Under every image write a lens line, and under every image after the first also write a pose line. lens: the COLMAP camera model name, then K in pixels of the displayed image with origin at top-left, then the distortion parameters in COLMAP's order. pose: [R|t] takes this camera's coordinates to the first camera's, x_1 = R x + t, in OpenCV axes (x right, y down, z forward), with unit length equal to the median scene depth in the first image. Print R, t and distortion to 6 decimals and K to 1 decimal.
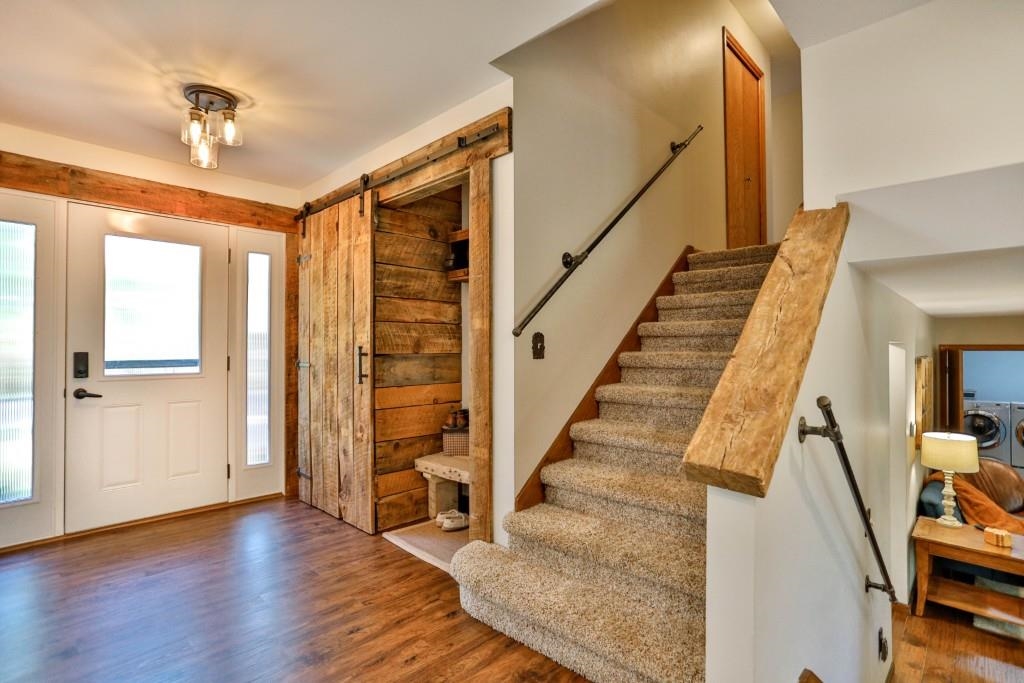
lens RADIAL K [[505.6, 0, 512.0], [0, 505.6, 341.5], [0, 0, 1]] dist [-0.018865, 0.000135]
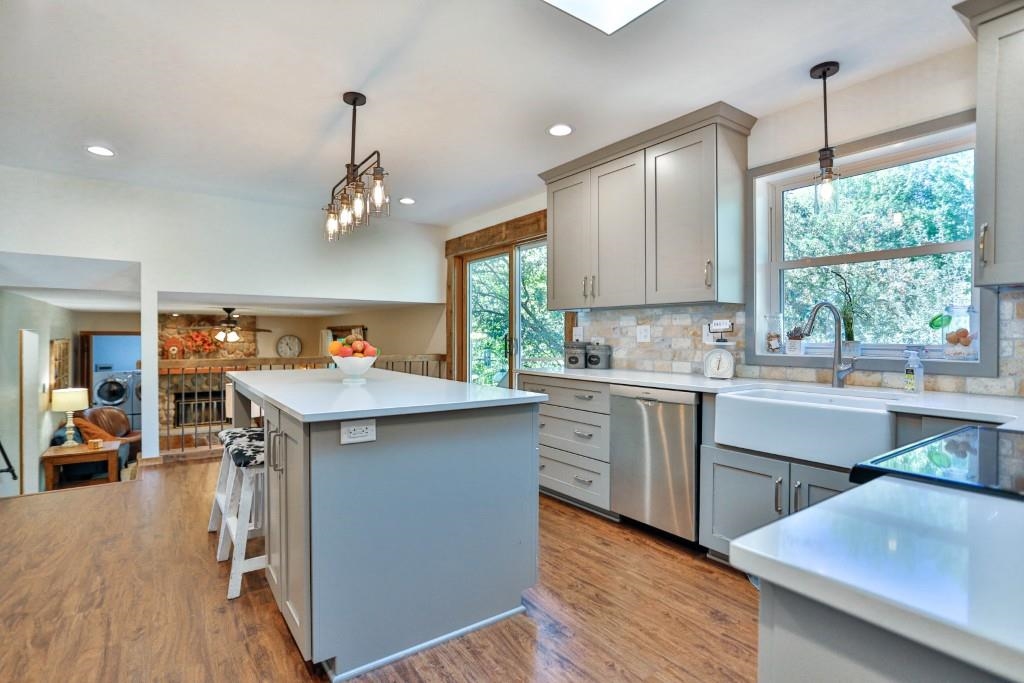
lens RADIAL K [[505.6, 0, 512.0], [0, 505.6, 341.5], [0, 0, 1]] dist [-0.018865, 0.000135]
pose [[0.193771, -0.006584, 0.981025, -0.368961], [-0.022600, 0.999682, 0.011173, -0.010761], [-0.980786, -0.024336, 0.193561, -0.627626]]
